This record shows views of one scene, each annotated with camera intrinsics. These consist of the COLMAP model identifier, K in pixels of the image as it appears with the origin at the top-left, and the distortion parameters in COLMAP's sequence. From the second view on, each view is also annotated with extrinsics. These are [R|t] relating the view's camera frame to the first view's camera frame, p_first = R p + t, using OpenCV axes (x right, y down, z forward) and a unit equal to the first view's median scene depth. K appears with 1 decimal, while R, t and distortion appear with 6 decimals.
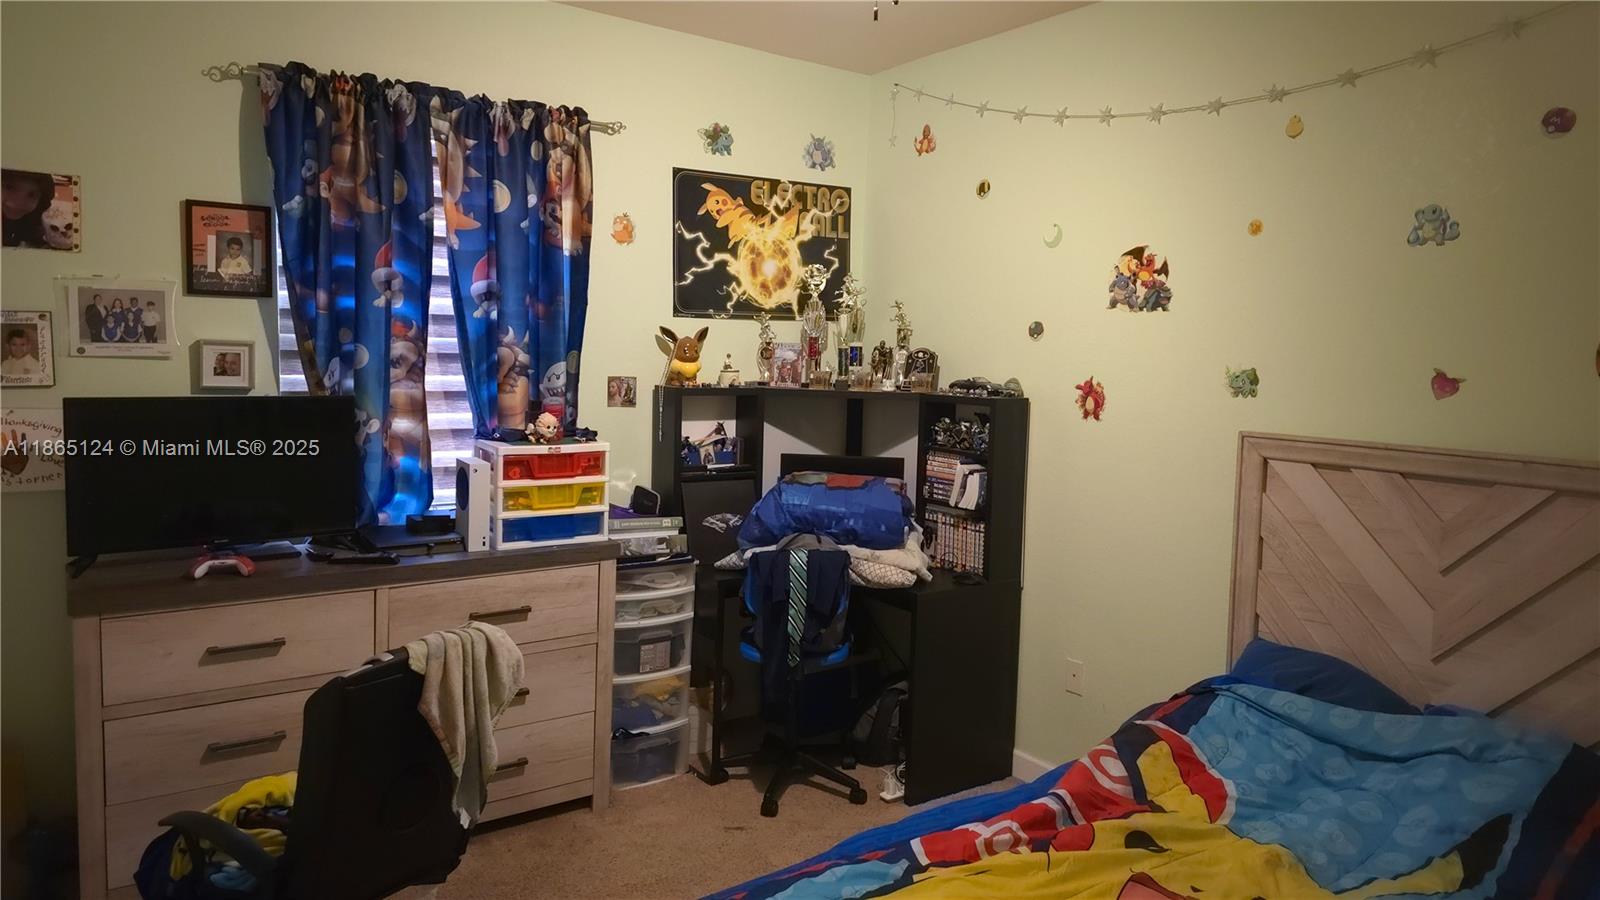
lens RADIAL K [[1047.0, 0, 792.8], [0, 1047.0, 436.9], [0, 0, 1]] dist [0.067096, -0.082247]
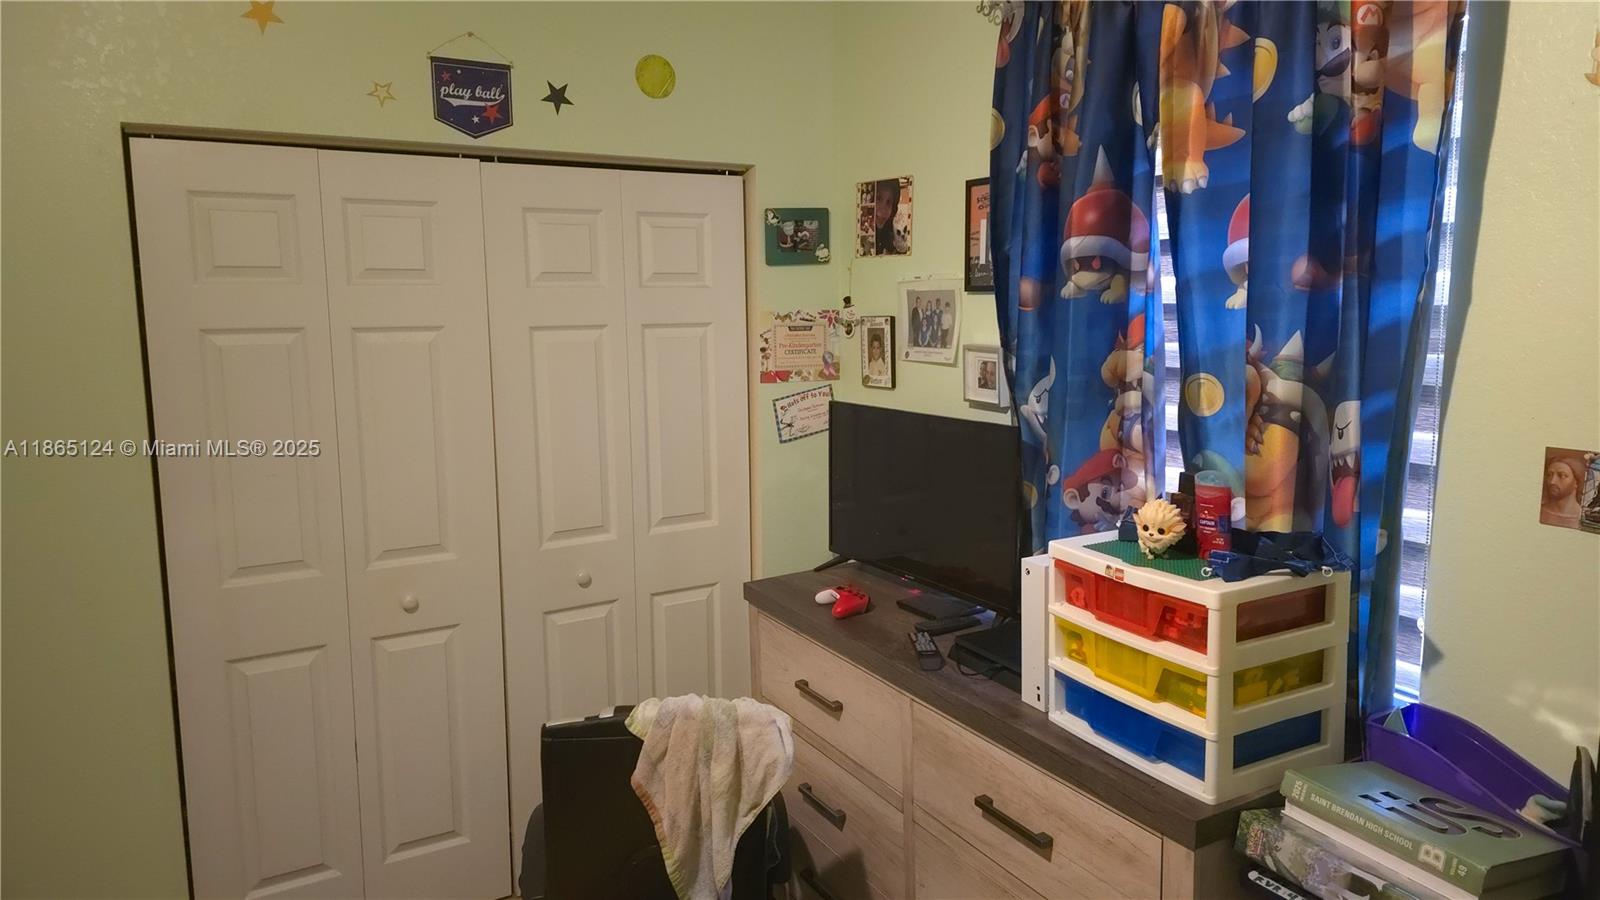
lens RADIAL K [[1047.0, 0, 792.8], [0, 1047.0, 436.9], [0, 0, 1]] dist [0.067096, -0.082247]
pose [[-0.094218, 0.104898, -0.990010, 0.301205], [-0.085283, 0.989928, 0.113005, -0.102305], [0.991892, 0.095078, -0.084323, 0.942002]]
